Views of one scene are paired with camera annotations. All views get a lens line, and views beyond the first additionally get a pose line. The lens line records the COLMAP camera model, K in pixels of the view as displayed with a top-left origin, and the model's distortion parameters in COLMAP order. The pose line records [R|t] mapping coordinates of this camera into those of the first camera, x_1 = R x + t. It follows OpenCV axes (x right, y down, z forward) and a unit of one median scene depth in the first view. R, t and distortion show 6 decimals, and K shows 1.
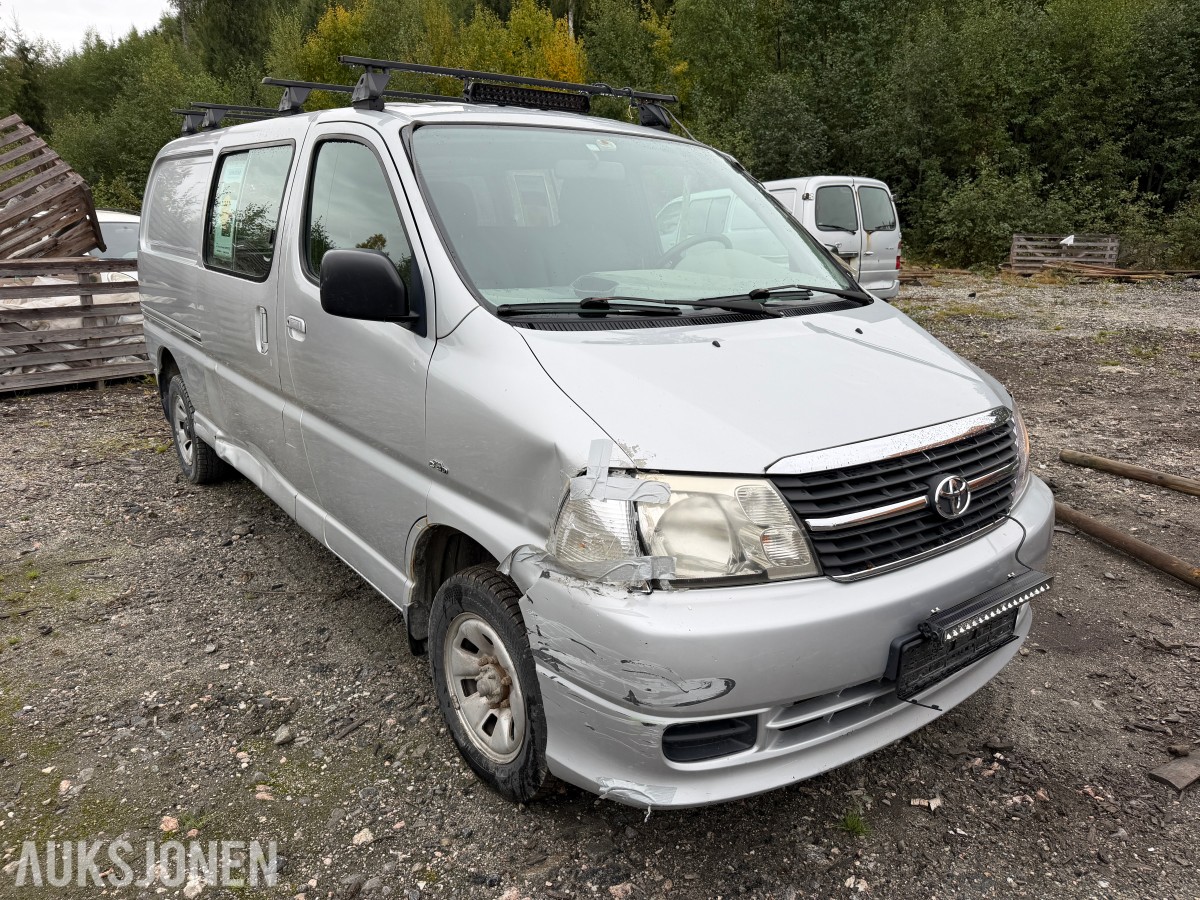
lens RADIAL K [[850.7, 0, 597.4], [0, 850.7, 451.1], [0, 0, 1]] dist [0.054713, -0.062733]
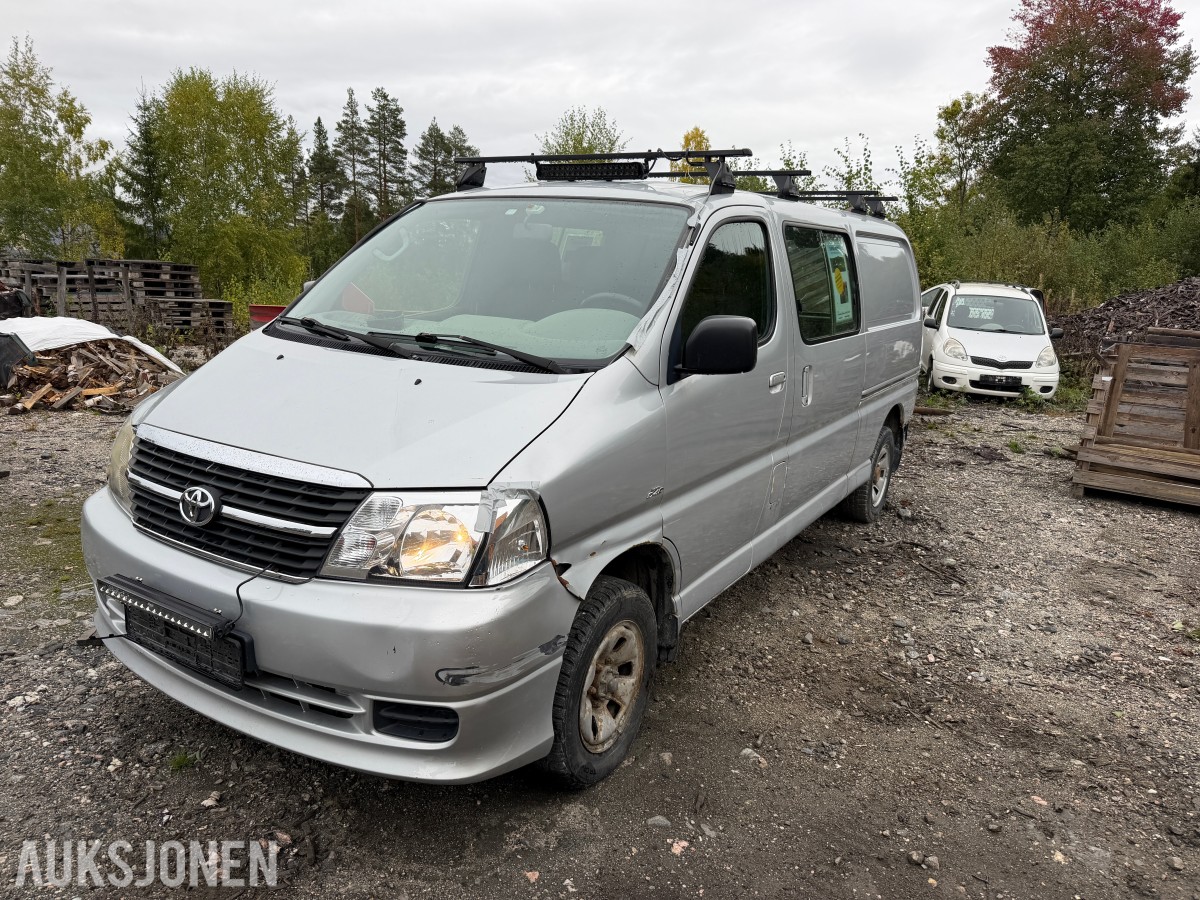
lens RADIAL K [[842.5, 0, 593.3], [0, 842.5, 438.8], [0, 0, 1]] dist [0.024965, -0.027481]
pose [[0.358199, 0.199520, -0.912077, 1.349696], [-0.288370, 0.952777, 0.095172, -0.240759], [0.887995, 0.228925, 0.398820, 0.849142]]
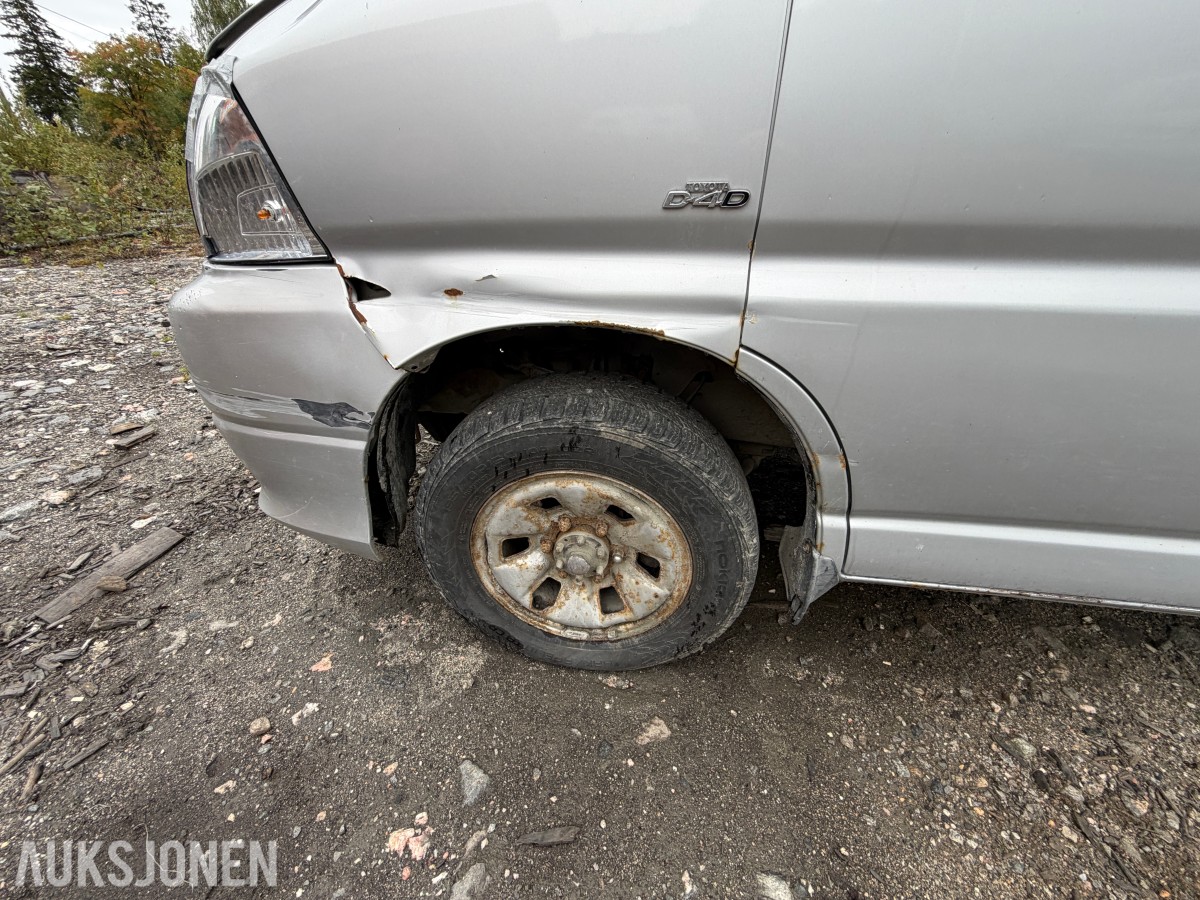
lens RADIAL K [[474.6, 0, 596.0], [0, 474.6, 452.3], [0, 0, 1]] dist [0.001266, -0.000199]
pose [[-0.704579, 0.353655, -0.615221, 0.613453], [-0.203840, 0.729563, 0.652830, -0.141708], [0.679719, 0.585377, -0.441946, 1.496082]]
